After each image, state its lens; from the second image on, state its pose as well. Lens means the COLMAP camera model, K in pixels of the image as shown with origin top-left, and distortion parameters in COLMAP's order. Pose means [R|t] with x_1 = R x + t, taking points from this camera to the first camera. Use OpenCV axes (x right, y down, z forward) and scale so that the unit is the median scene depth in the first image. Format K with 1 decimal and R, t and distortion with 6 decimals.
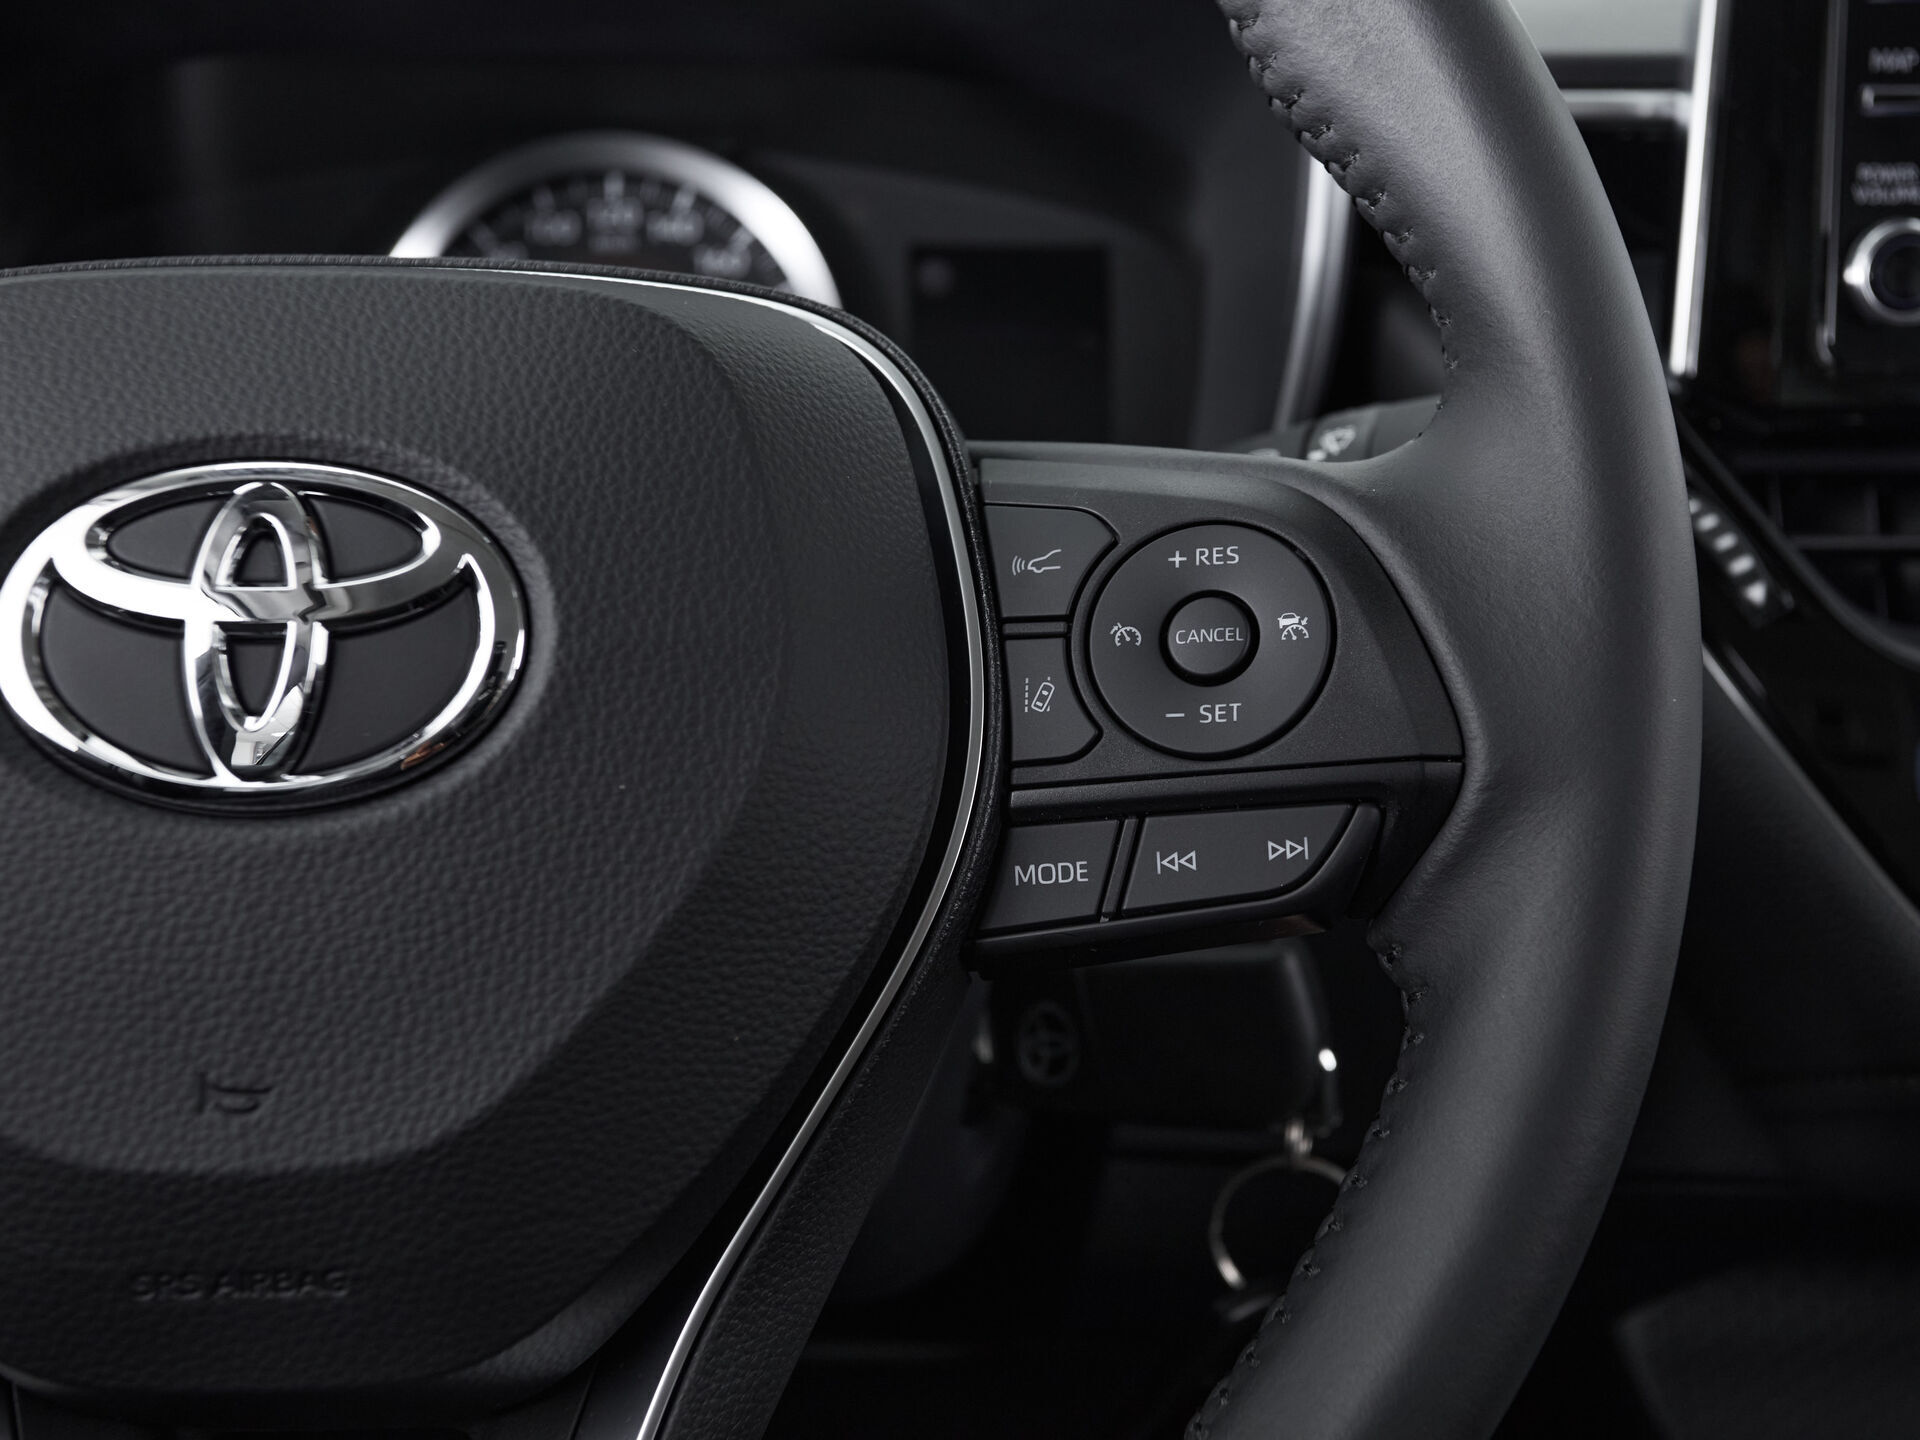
lens RADIAL K [[2158.9, 0, 1018.8], [0, 2158.9, 720.4], [0, 0, 1]] dist [0.000833, 0.072338]
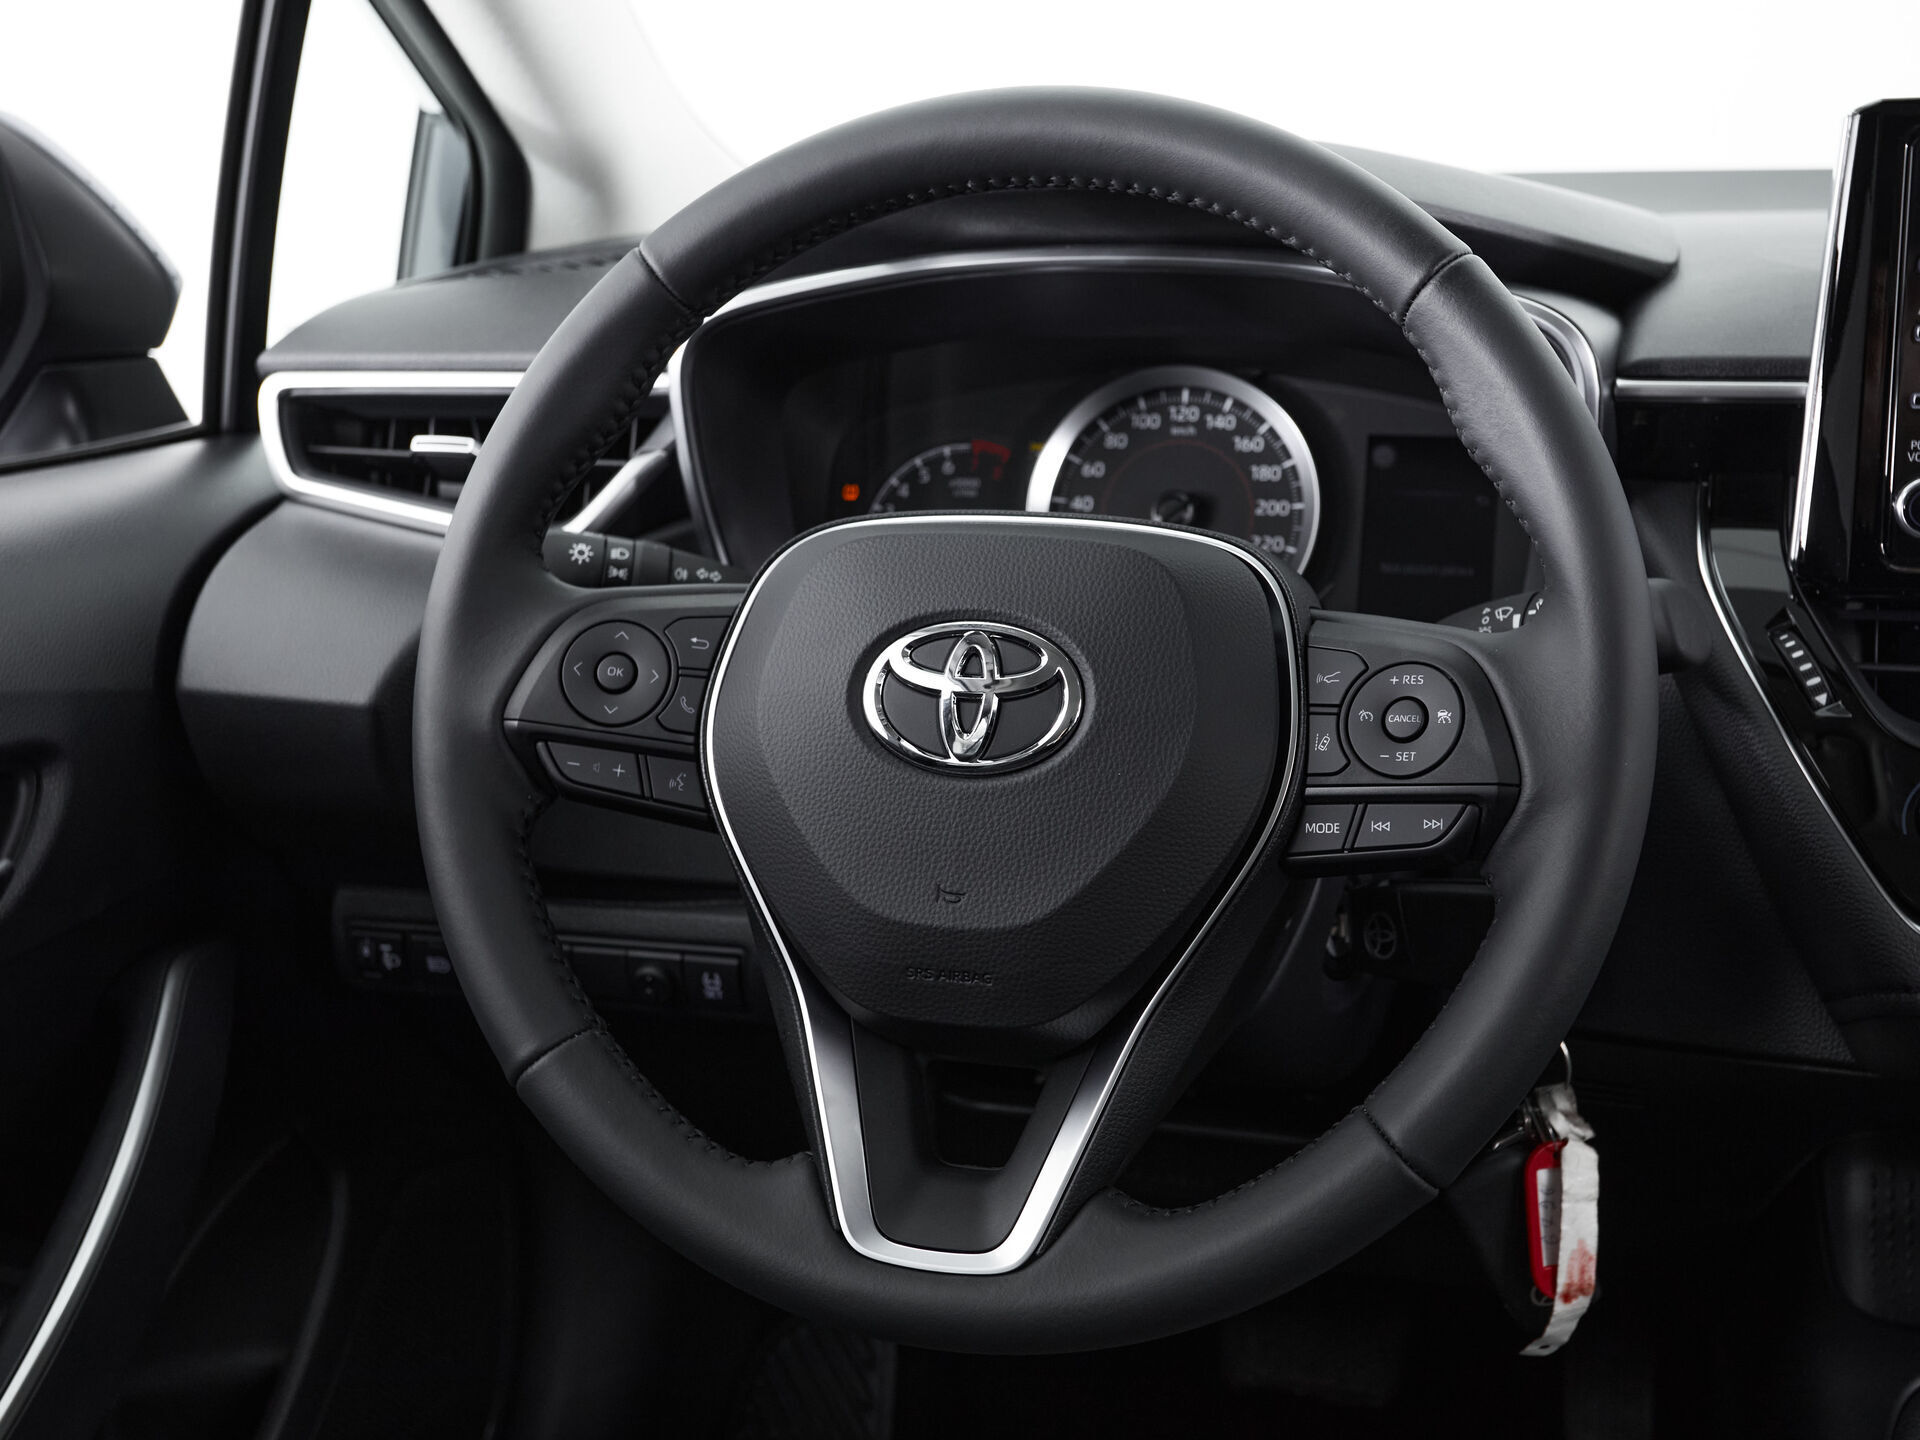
lens RADIAL K [[2158.9, 0, 1018.8], [0, 2158.9, 720.4], [0, 0, 1]] dist [0.000833, 0.072338]
pose [[0.954137, 0.055667, -0.294149, 0.351225], [-0.053341, 0.998449, 0.015933, -0.051832], [0.294580, 0.000488, 0.955627, -1.106570]]
